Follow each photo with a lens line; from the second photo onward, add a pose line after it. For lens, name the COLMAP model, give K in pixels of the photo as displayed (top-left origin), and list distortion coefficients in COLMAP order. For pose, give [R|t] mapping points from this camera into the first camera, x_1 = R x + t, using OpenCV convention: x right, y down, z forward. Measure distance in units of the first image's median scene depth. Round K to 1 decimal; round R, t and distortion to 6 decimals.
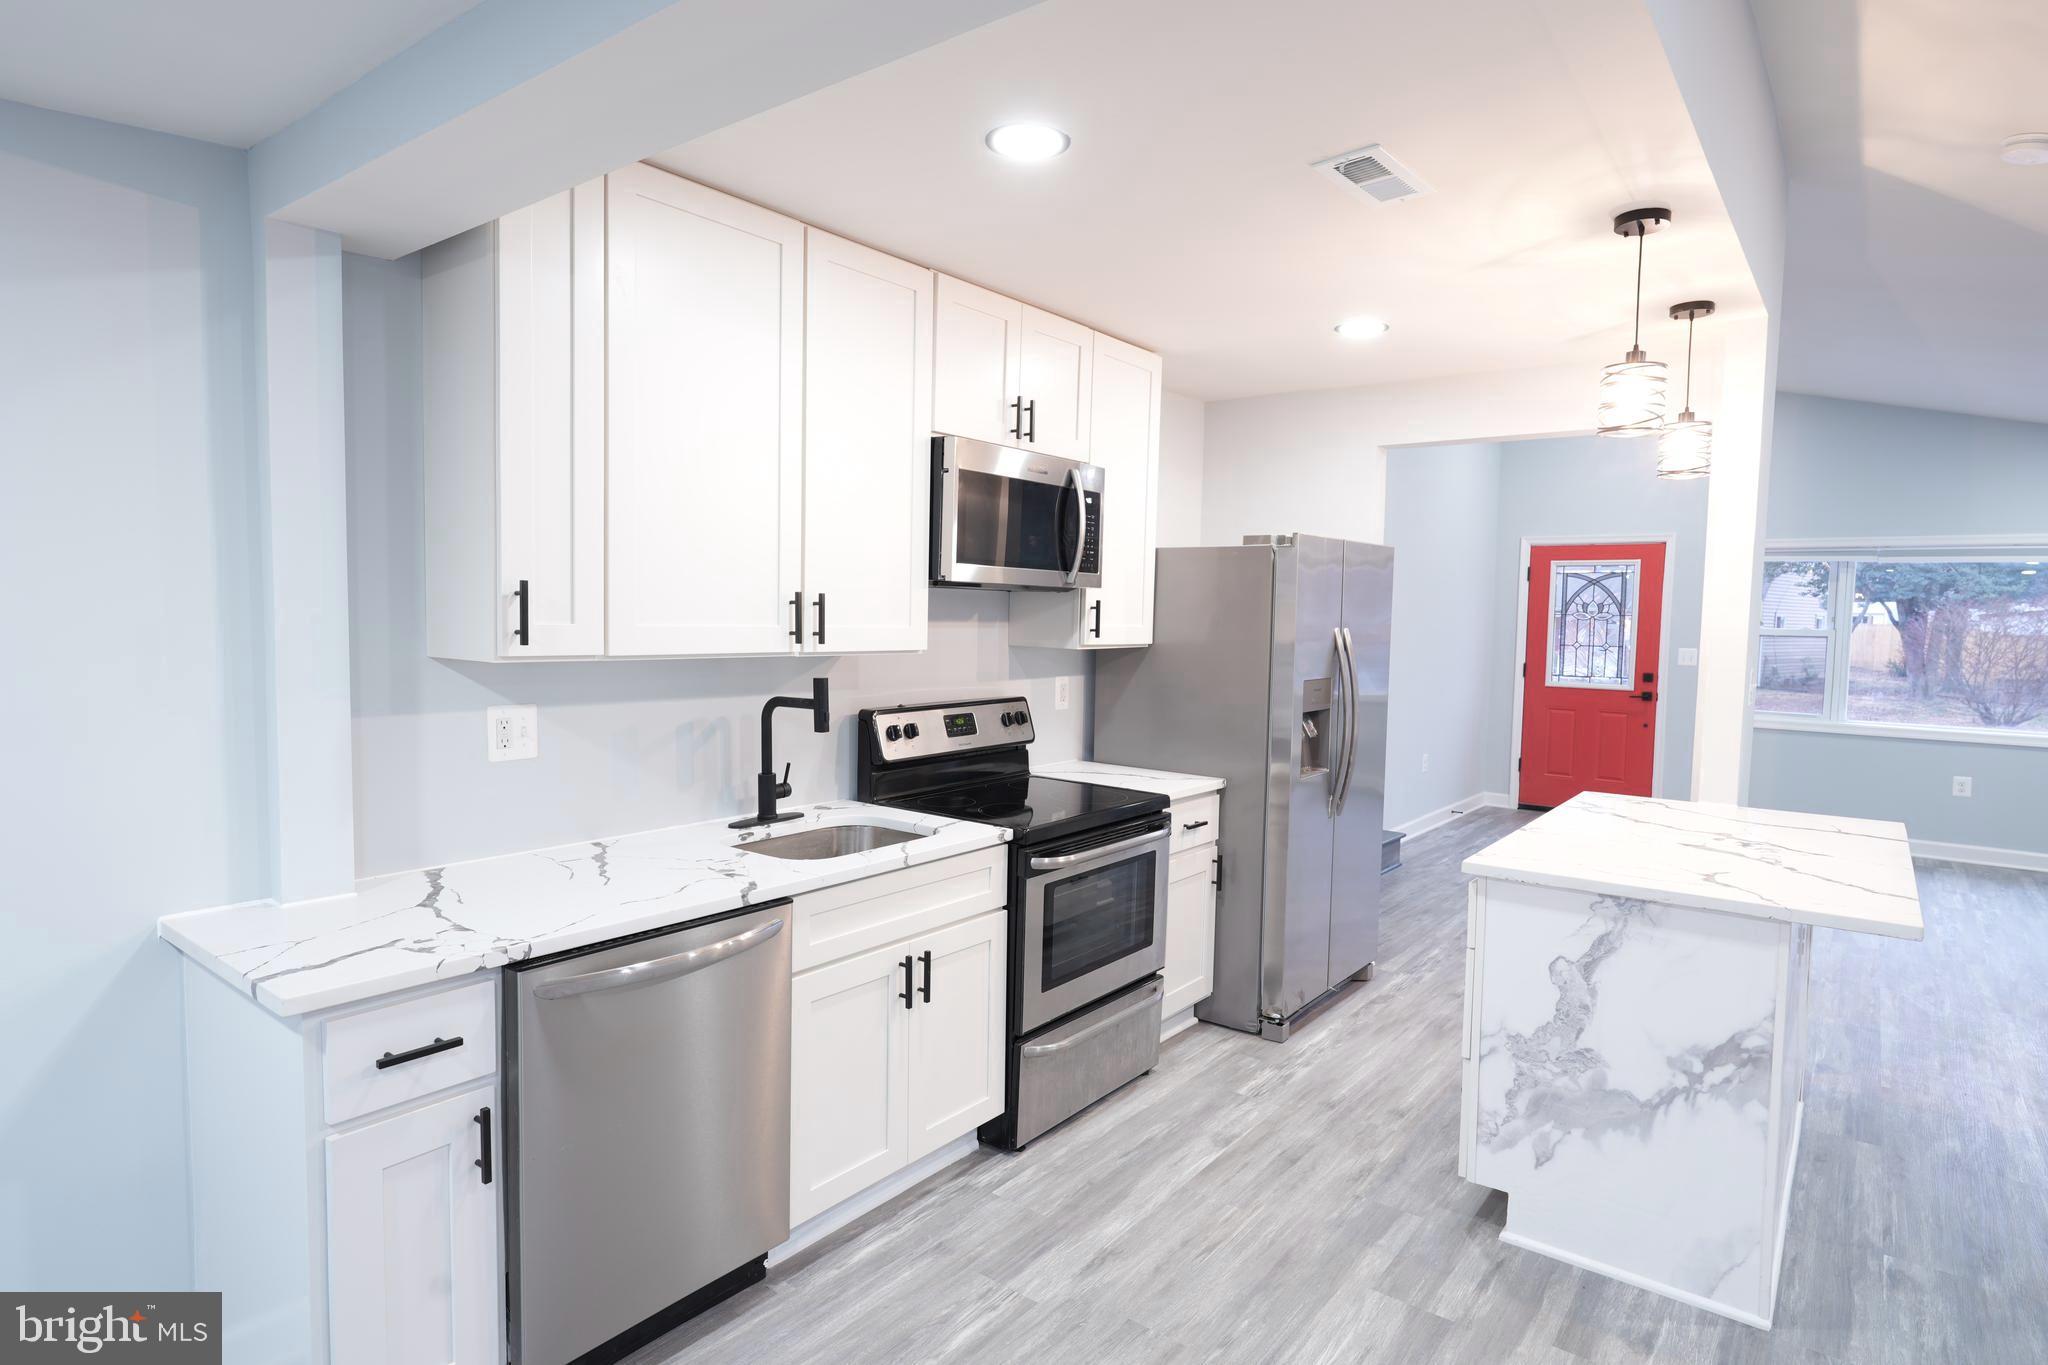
lens RADIAL K [[1098.2, 0, 1024.0], [0, 1098.2, 682.5], [0, 0, 1]] dist [-0.000310, -0.000142]
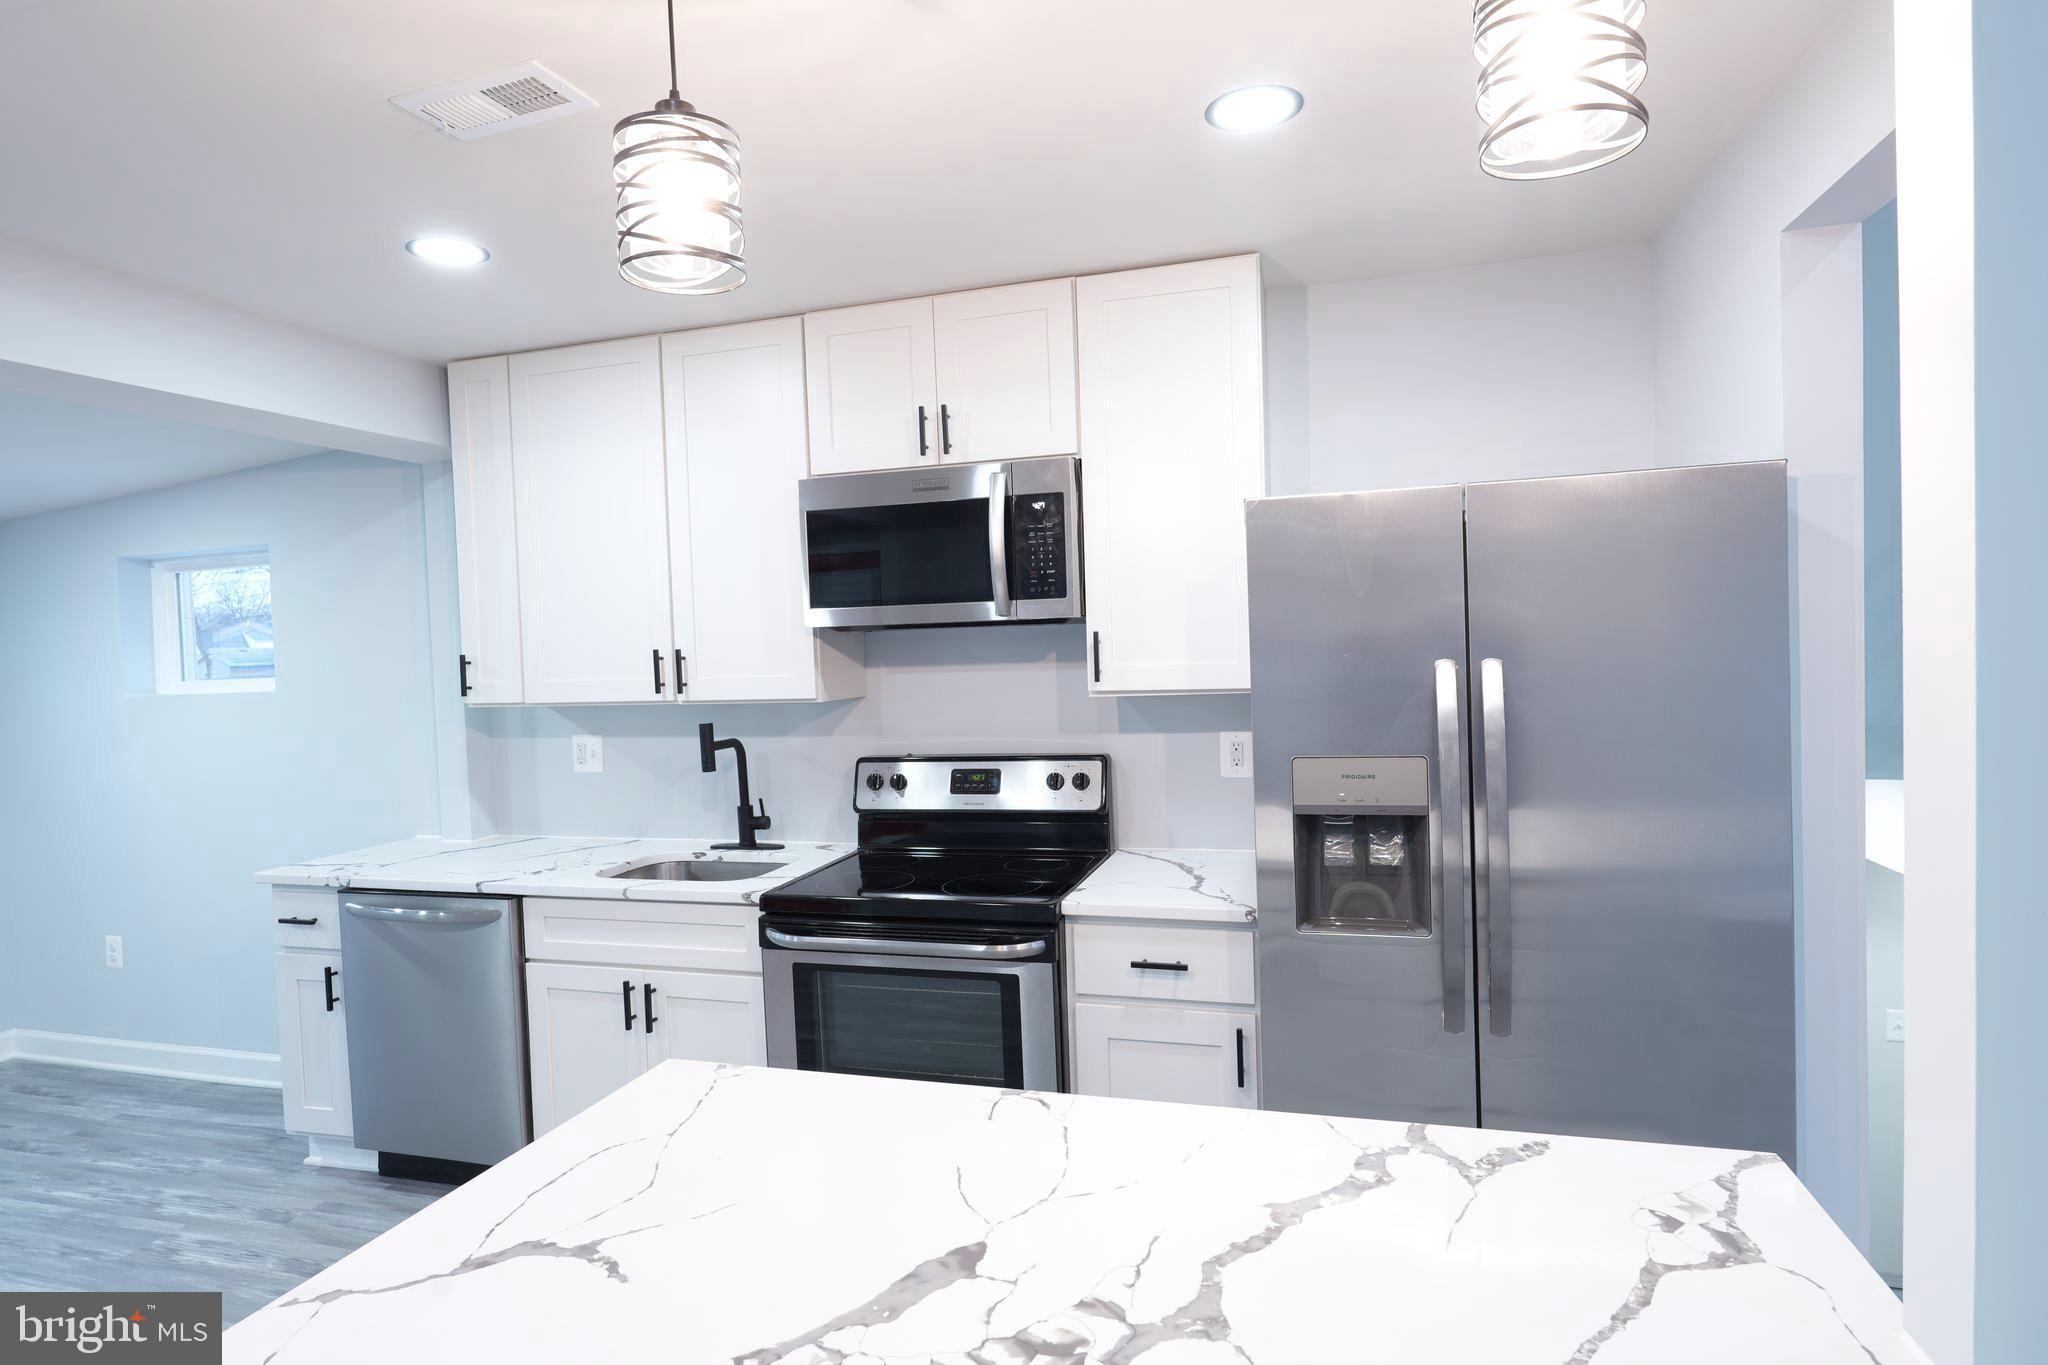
lens RADIAL K [[1098.2, 0, 1024.0], [0, 1098.2, 682.5], [0, 0, 1]] dist [-0.000310, -0.000142]
pose [[0.363620, 0.000455, -0.931547, 0.941254], [-0.020614, 0.999759, -0.007558, -0.042483], [0.931319, 0.021951, 0.363542, 0.862698]]
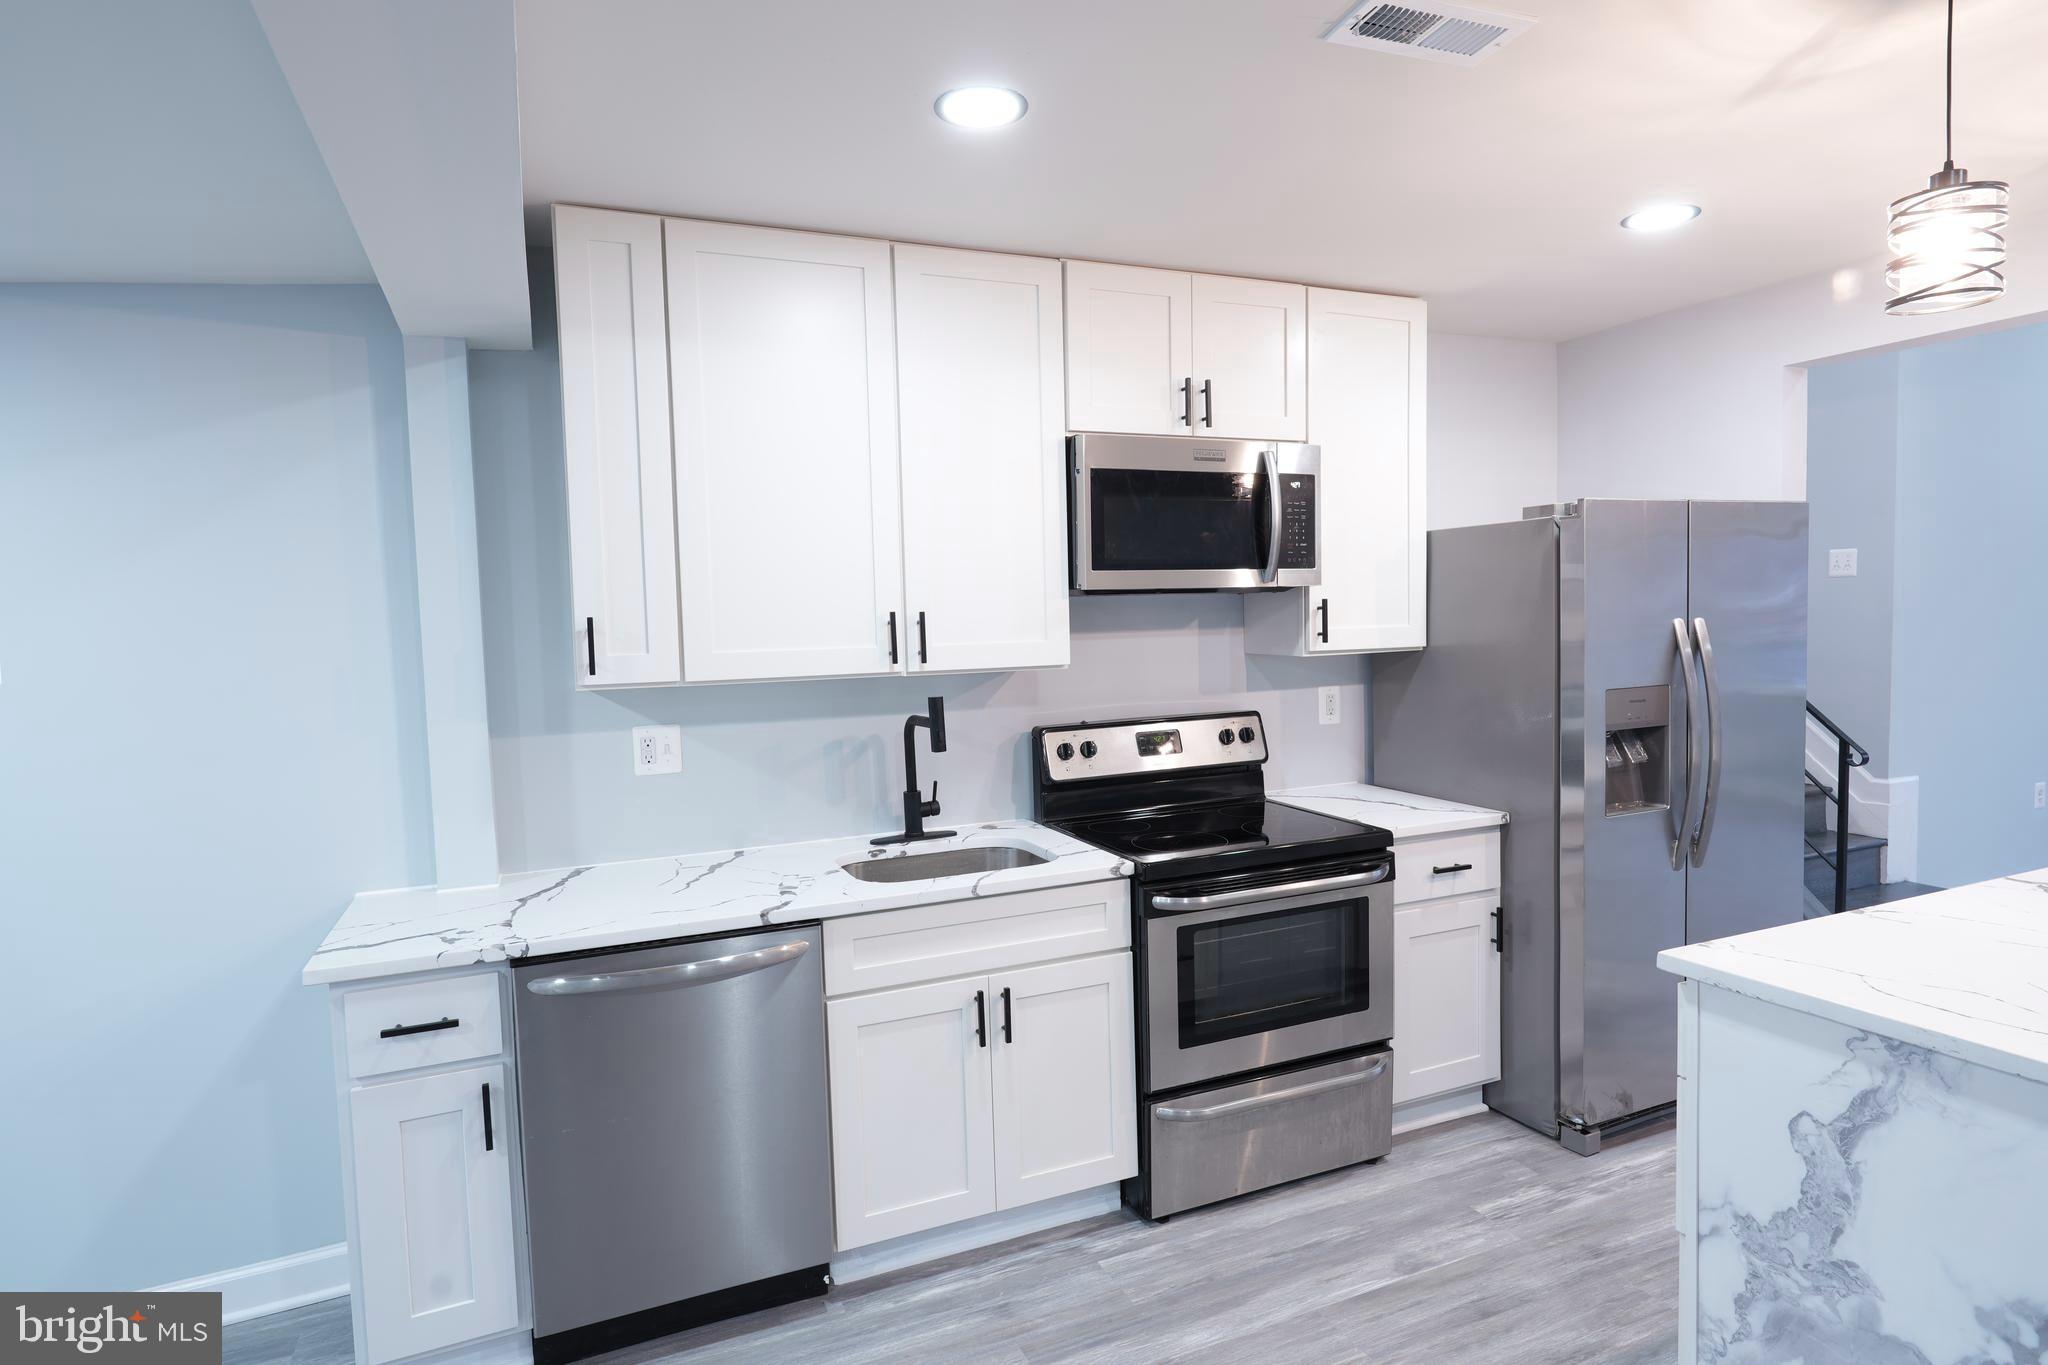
lens RADIAL K [[1098.2, 0, 1024.0], [0, 1098.2, 682.5], [0, 0, 1]] dist [-0.000310, -0.000142]
pose [[0.875396, -0.013968, -0.483204, 0.348737], [0.013420, 0.999899, -0.004592, -0.011140], [0.483219, -0.002465, 0.875496, 0.169147]]
